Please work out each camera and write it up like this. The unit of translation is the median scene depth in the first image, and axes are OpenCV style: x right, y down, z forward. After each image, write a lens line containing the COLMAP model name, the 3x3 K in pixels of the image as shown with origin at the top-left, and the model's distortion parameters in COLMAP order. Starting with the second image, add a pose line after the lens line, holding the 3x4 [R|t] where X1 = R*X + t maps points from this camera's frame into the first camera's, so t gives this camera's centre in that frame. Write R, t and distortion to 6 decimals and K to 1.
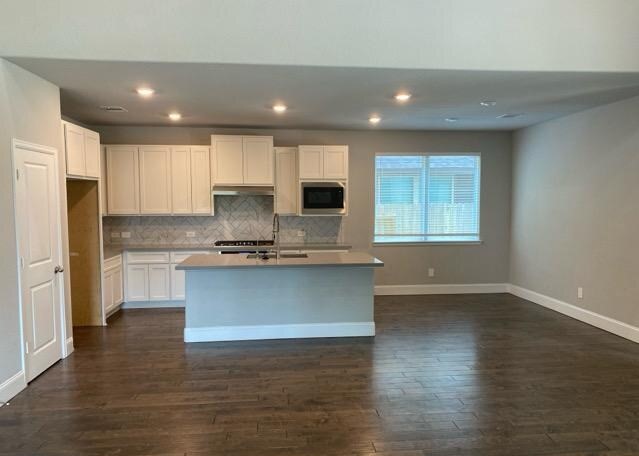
lens RADIAL K [[491.3, 0, 319.5], [0, 491.3, 228.0], [0, 0, 1]] dist [0.031284, -0.001360]
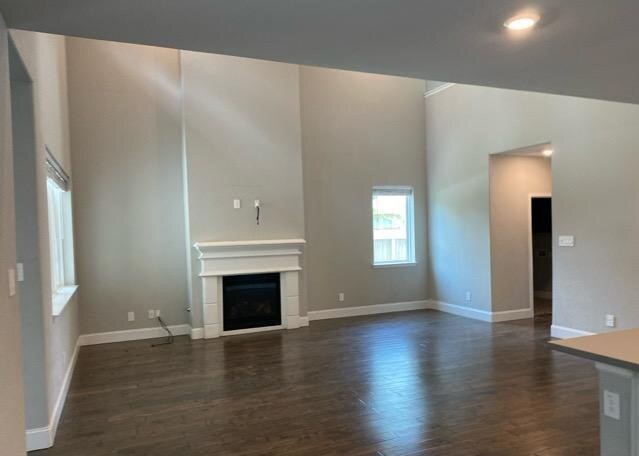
lens RADIAL K [[488.1, 0, 322.0], [0, 488.1, 241.6], [0, 0, 1]] dist [0.014891, -0.004107]
pose [[-0.951915, 0.028459, -0.305038, 0.382299], [0.003753, 0.996685, 0.081276, -0.057862], [0.306340, 0.076223, -0.948866, 1.038739]]
